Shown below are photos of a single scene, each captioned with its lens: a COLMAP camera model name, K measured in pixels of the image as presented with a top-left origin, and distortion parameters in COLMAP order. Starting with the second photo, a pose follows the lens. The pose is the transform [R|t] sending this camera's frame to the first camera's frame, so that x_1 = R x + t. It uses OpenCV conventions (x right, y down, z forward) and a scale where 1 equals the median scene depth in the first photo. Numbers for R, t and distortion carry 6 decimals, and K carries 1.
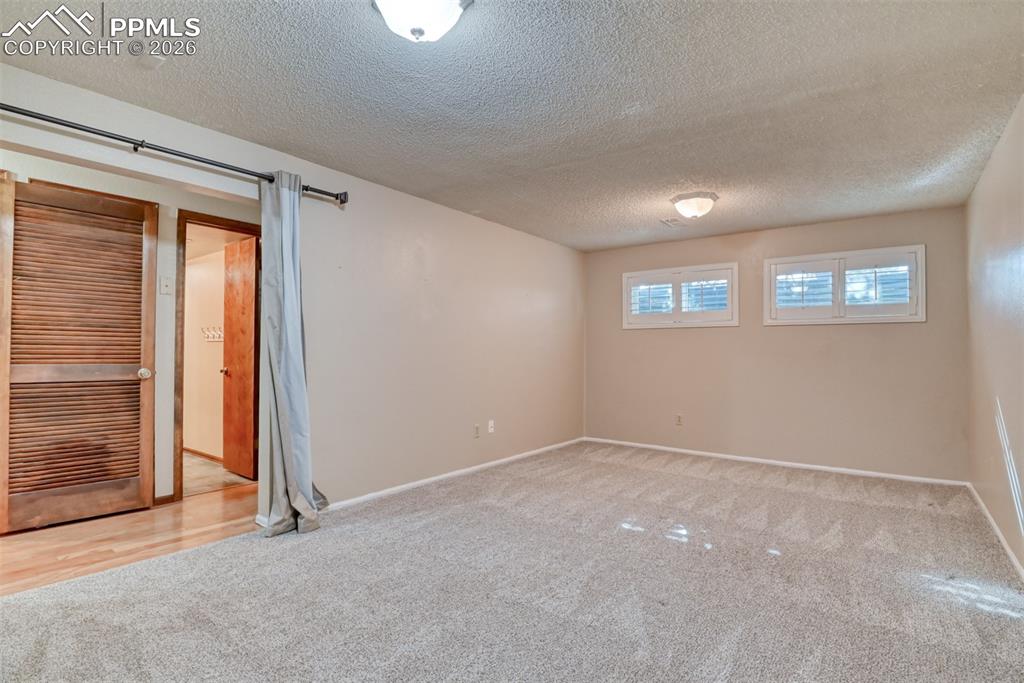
lens RADIAL K [[501.9, 0, 511.1], [0, 501.9, 344.0], [0, 0, 1]] dist [-0.023384, -0.004461]
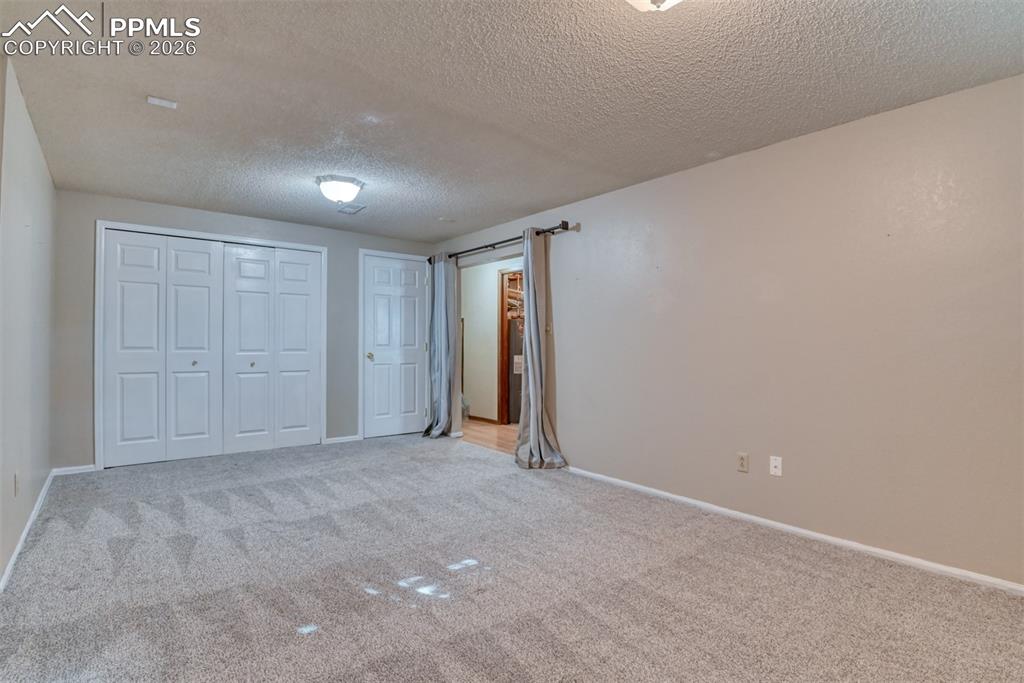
lens RADIAL K [[501.9, 0, 511.1], [0, 501.9, 343.6], [0, 0, 1]] dist [-0.023384, -0.004461]
pose [[-0.242564, -0.010582, -0.970078, 0.905171], [0.007440, 0.999891, -0.012767, 0.021284], [0.970107, -0.010314, -0.242459, 1.148154]]
